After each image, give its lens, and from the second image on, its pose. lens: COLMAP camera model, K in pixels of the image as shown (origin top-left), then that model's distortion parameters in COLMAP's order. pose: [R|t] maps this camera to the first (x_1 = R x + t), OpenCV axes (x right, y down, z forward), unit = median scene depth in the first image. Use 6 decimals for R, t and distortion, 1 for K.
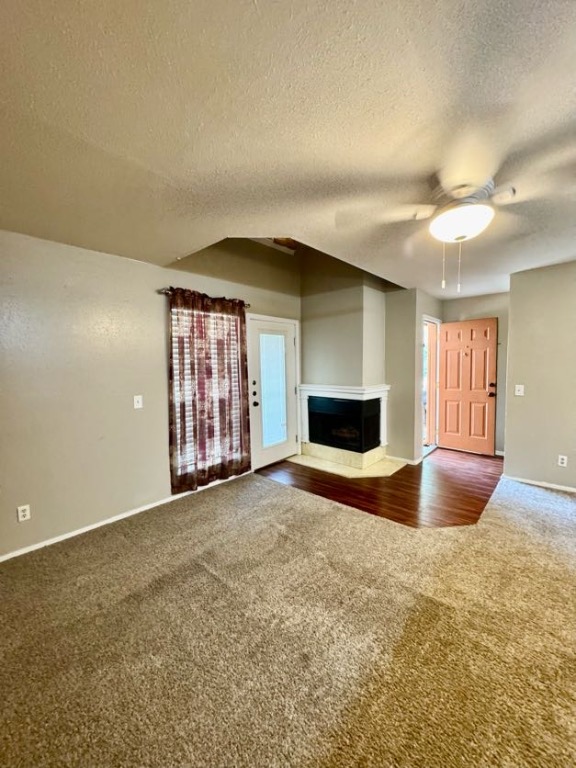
lens RADIAL K [[306.4, 0, 289.4], [0, 306.4, 384.5], [0, 0, 1]] dist [-0.007486, -0.000081]
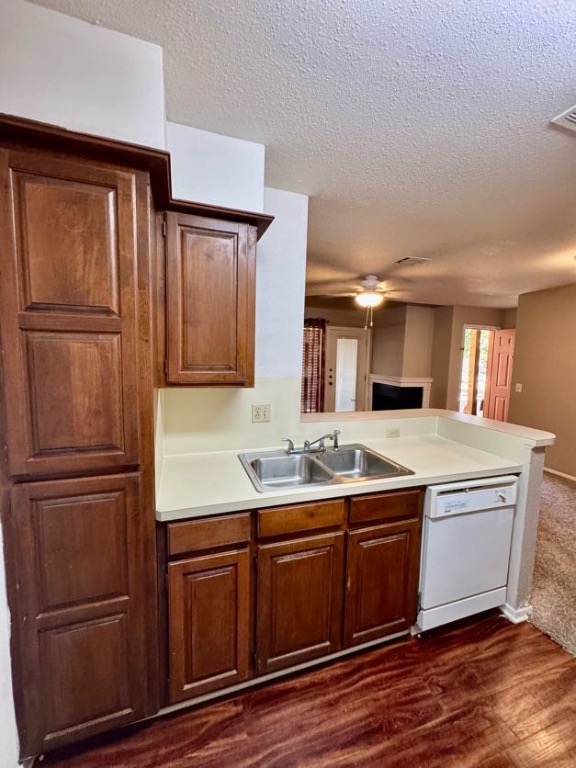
lens RADIAL K [[306.4, 0, 288.8], [0, 306.4, 385.3], [0, 0, 1]] dist [-0.007486, -0.000081]
pose [[0.873214, 0.083844, -0.480071, 0.464932], [-0.068856, 0.996433, 0.048781, 0.010461], [0.482449, -0.009541, 0.875872, -0.487628]]
